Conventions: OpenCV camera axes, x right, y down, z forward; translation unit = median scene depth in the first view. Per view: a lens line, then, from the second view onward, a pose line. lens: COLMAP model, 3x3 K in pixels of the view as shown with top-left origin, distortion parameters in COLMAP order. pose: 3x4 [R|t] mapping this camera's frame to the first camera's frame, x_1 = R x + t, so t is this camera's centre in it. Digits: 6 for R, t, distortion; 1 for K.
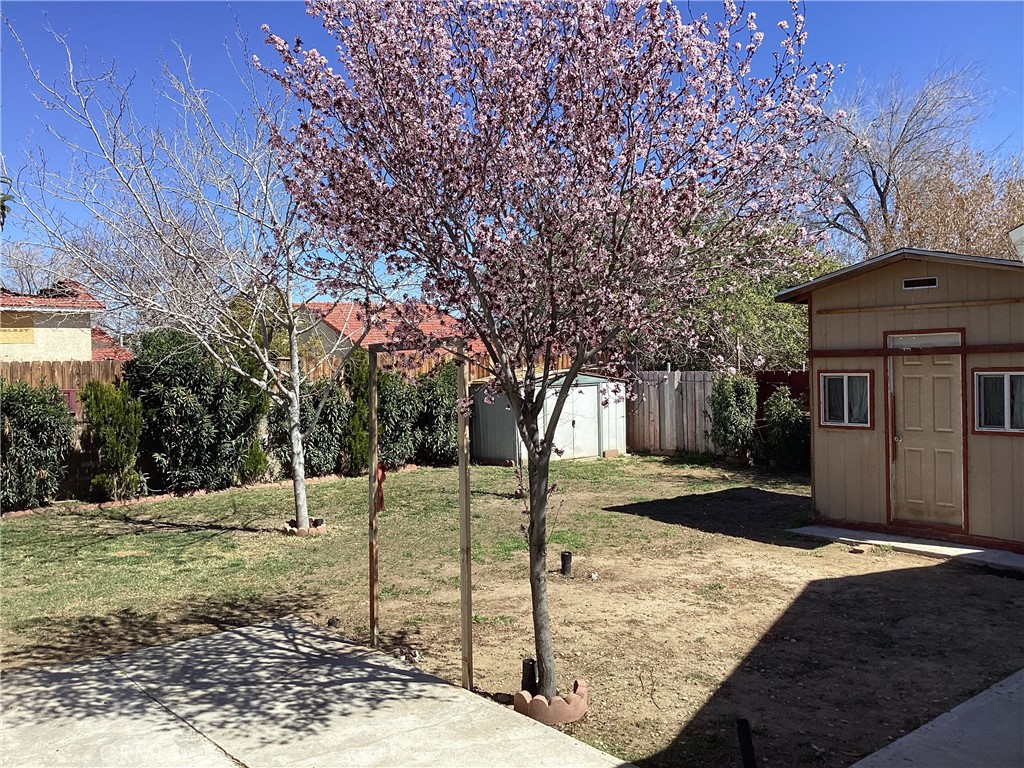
lens RADIAL K [[919.6, 0, 508.4], [0, 919.6, 386.0], [0, 0, 1]] dist [0.101298, -0.167362]
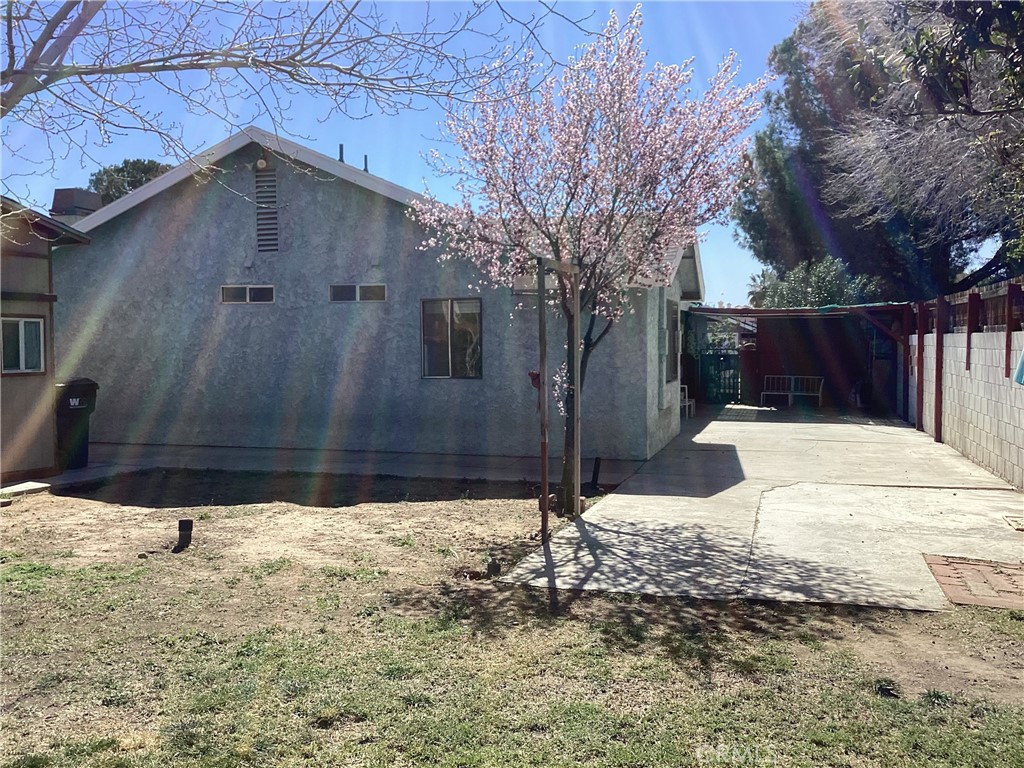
lens RADIAL K [[919.6, 0, 492.0], [0, 919.6, 376.2], [0, 0, 1]] dist [0.101298, -0.167362]
pose [[-0.530759, -0.005698, 0.847503, -0.672424], [0.037689, 0.998829, 0.030319, 0.039131], [-0.846684, 0.048033, -0.529923, 1.070624]]
